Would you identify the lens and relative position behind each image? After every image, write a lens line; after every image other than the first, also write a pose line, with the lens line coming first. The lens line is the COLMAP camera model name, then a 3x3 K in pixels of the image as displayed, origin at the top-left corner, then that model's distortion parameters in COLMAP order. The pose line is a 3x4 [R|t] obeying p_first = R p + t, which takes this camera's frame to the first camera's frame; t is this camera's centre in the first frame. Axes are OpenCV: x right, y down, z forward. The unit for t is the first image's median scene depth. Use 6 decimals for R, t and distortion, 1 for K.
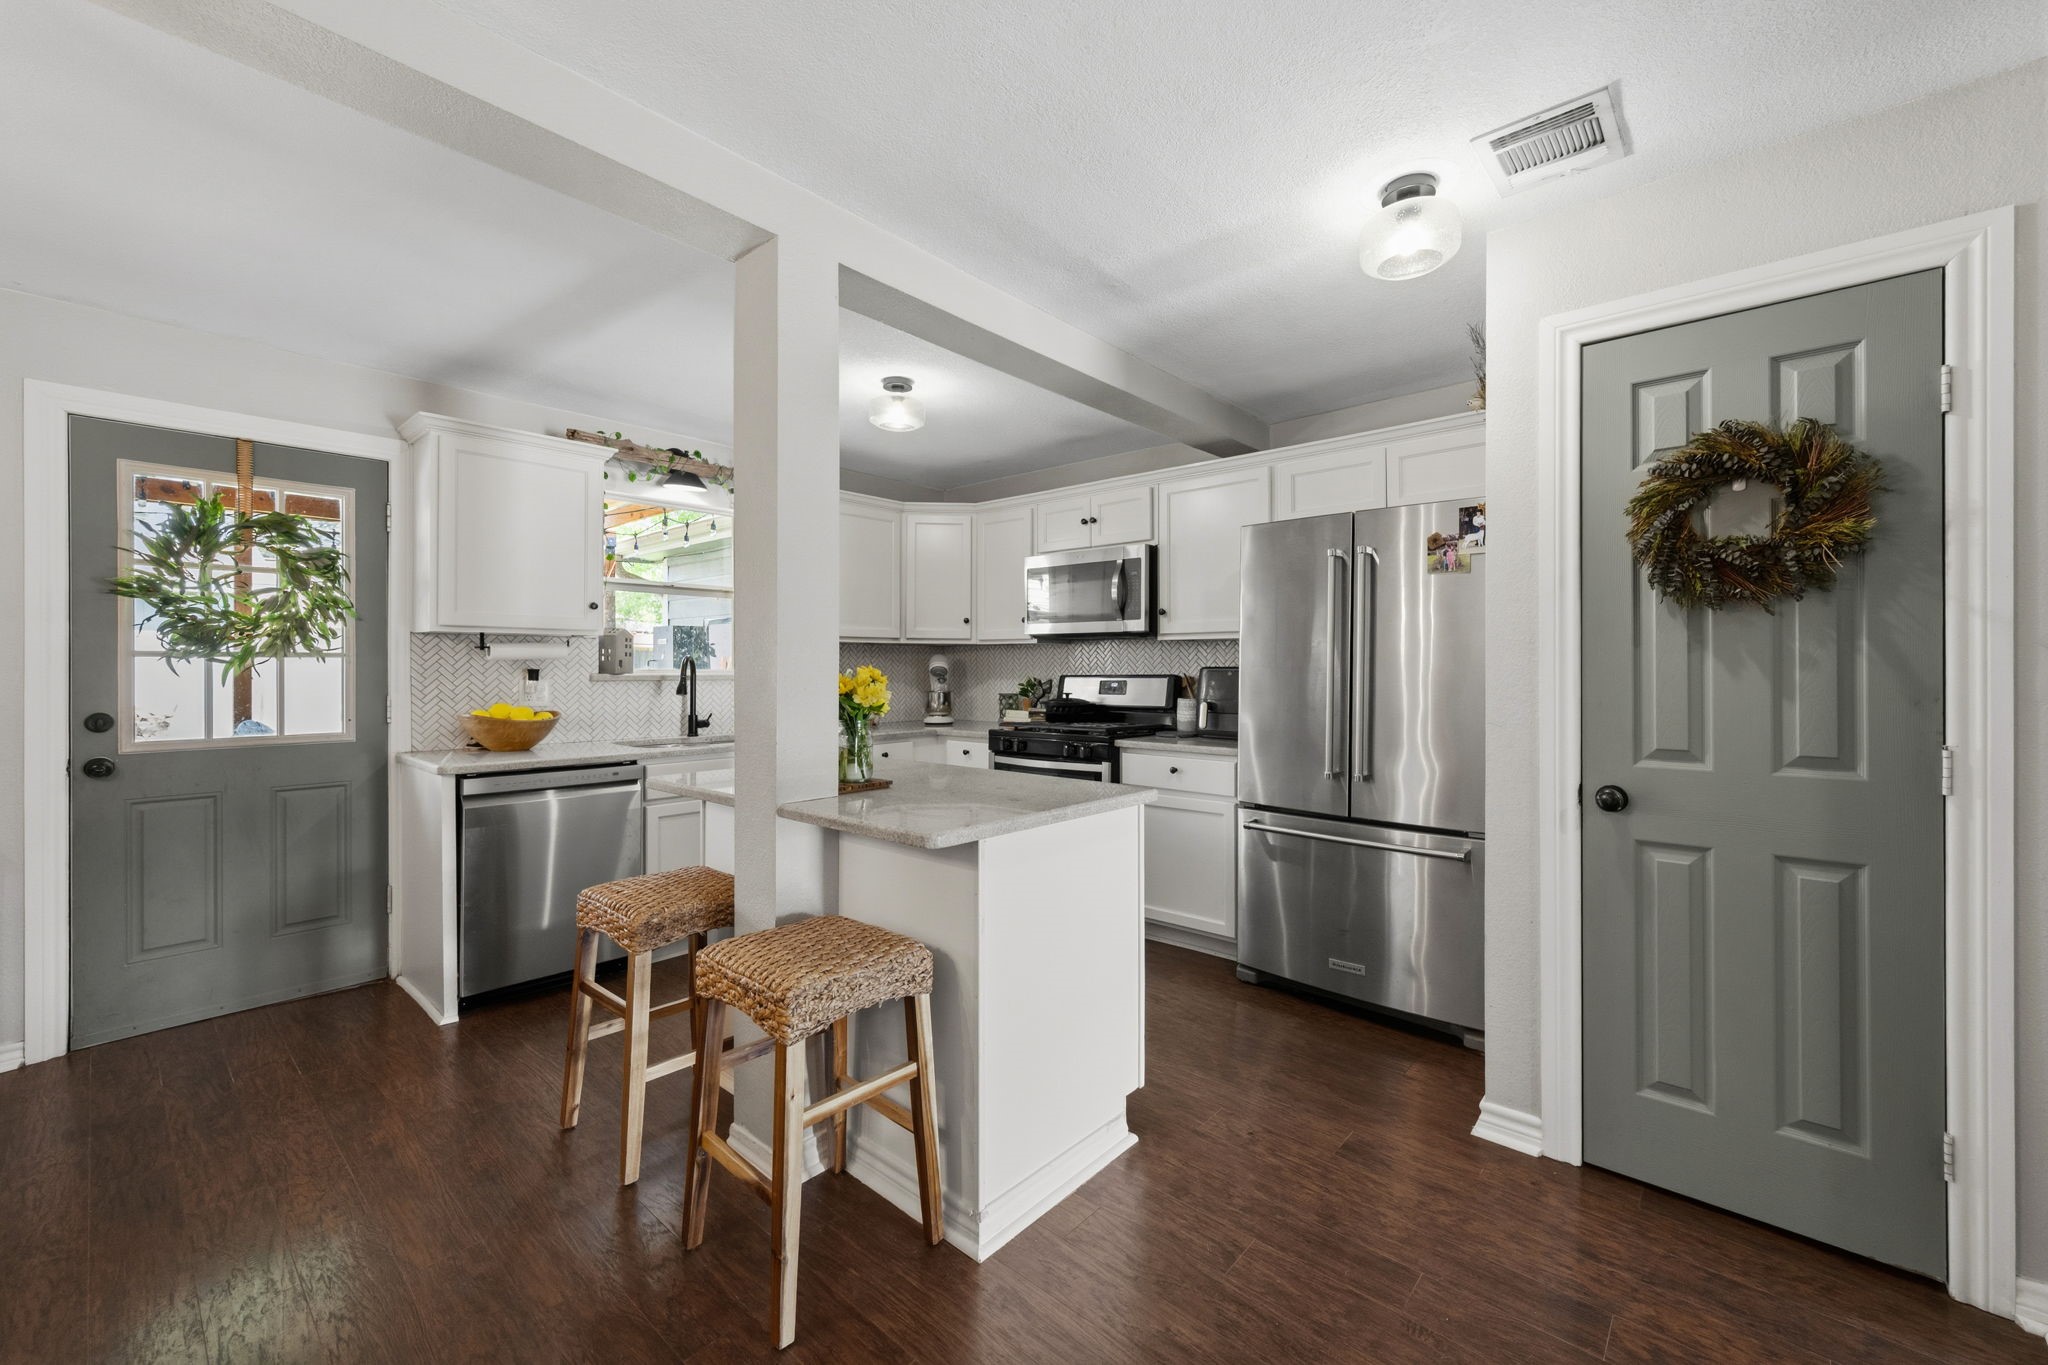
lens RADIAL K [[811.5, 0, 1025.1], [0, 811.5, 672.8], [0, 0, 1]] dist [-0.000265, -0.000105]
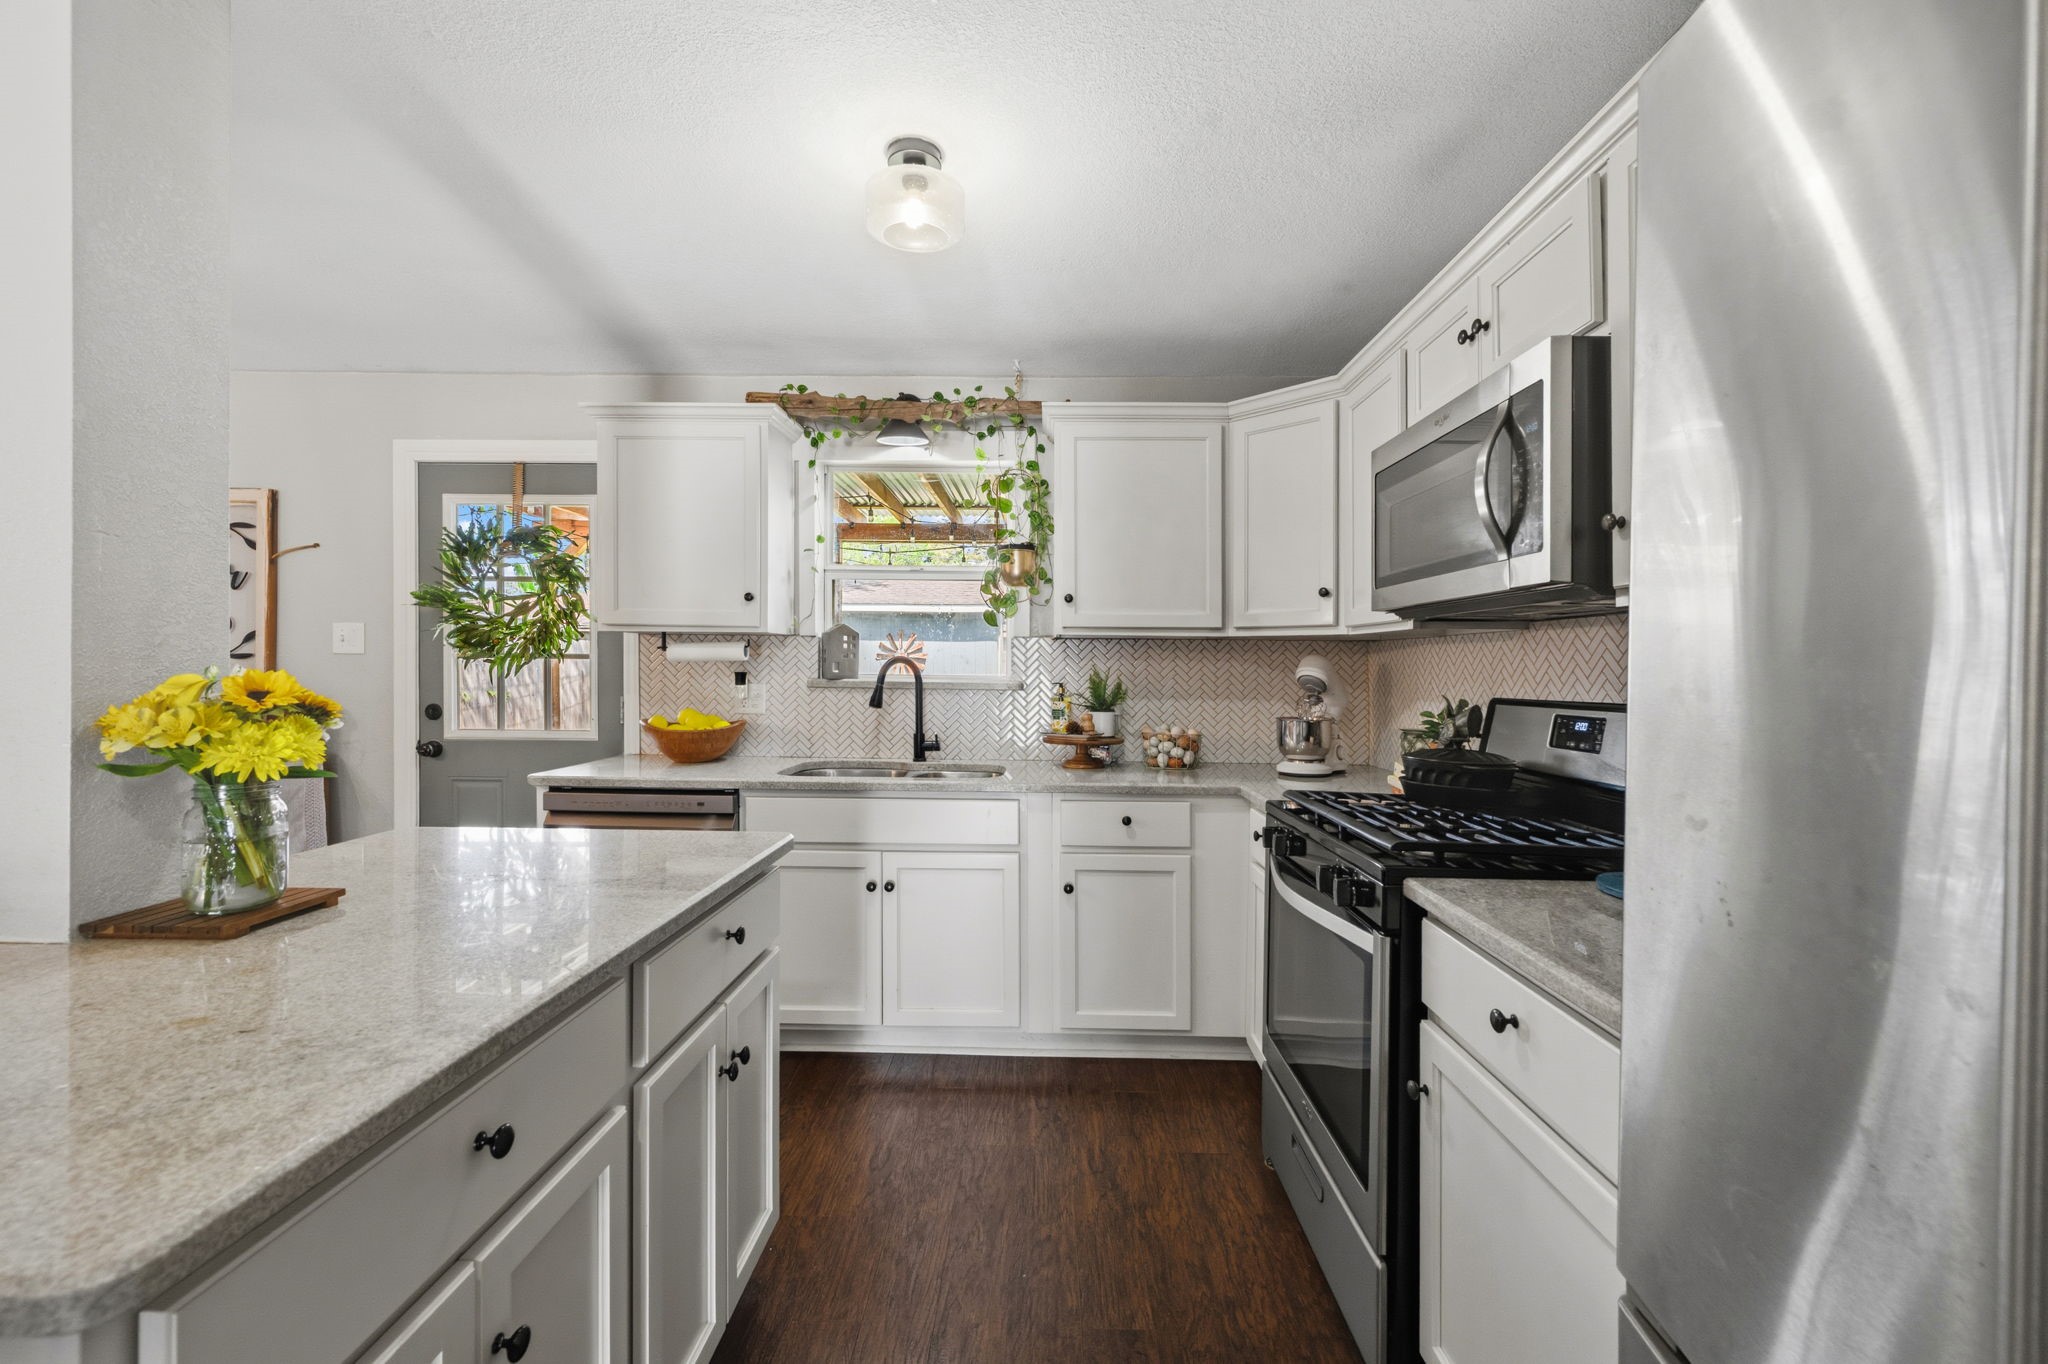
lens RADIAL K [[833.0, 0, 1031.0], [0, 833.0, 665.5], [0, 0, 1]] dist [0.001194, 0.000081]
pose [[0.659159, 0.004969, -0.751987, 0.303380], [-0.015653, 0.999852, -0.007115, -0.010563], [0.751841, 0.016461, 0.659139, 0.662494]]
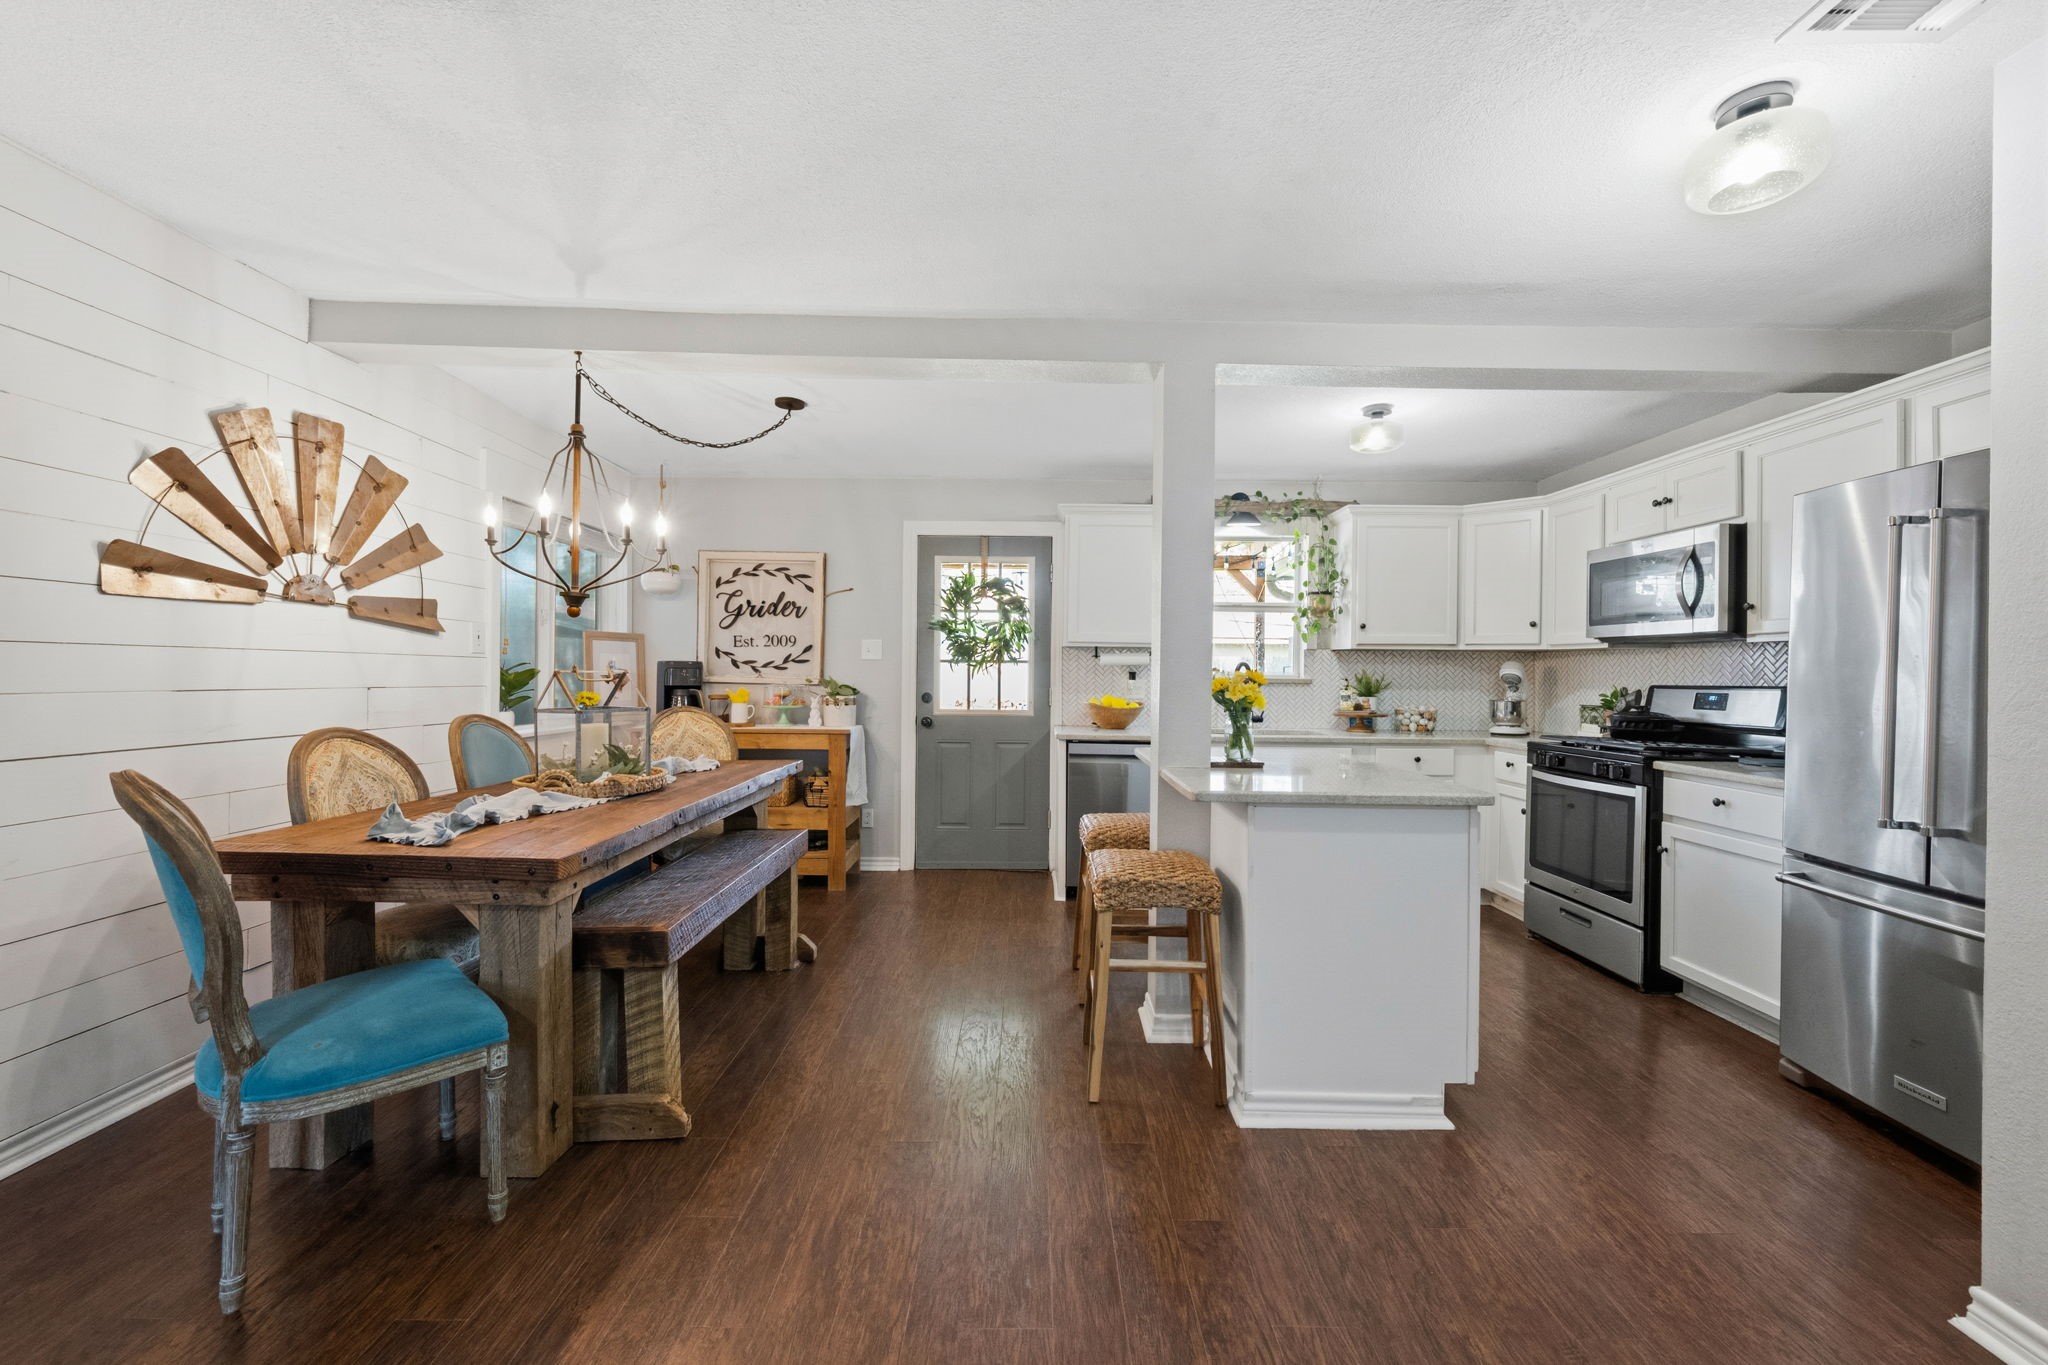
lens RADIAL K [[823.4, 0, 1030.4], [0, 823.4, 677.0], [0, 0, 1]] dist [-0.000038, 0.000000]
pose [[0.663585, 0.013213, -0.747985, 0.343579], [-0.016064, 0.999865, 0.003411, 0.002364], [0.747929, 0.009752, 0.663707, -0.066172]]
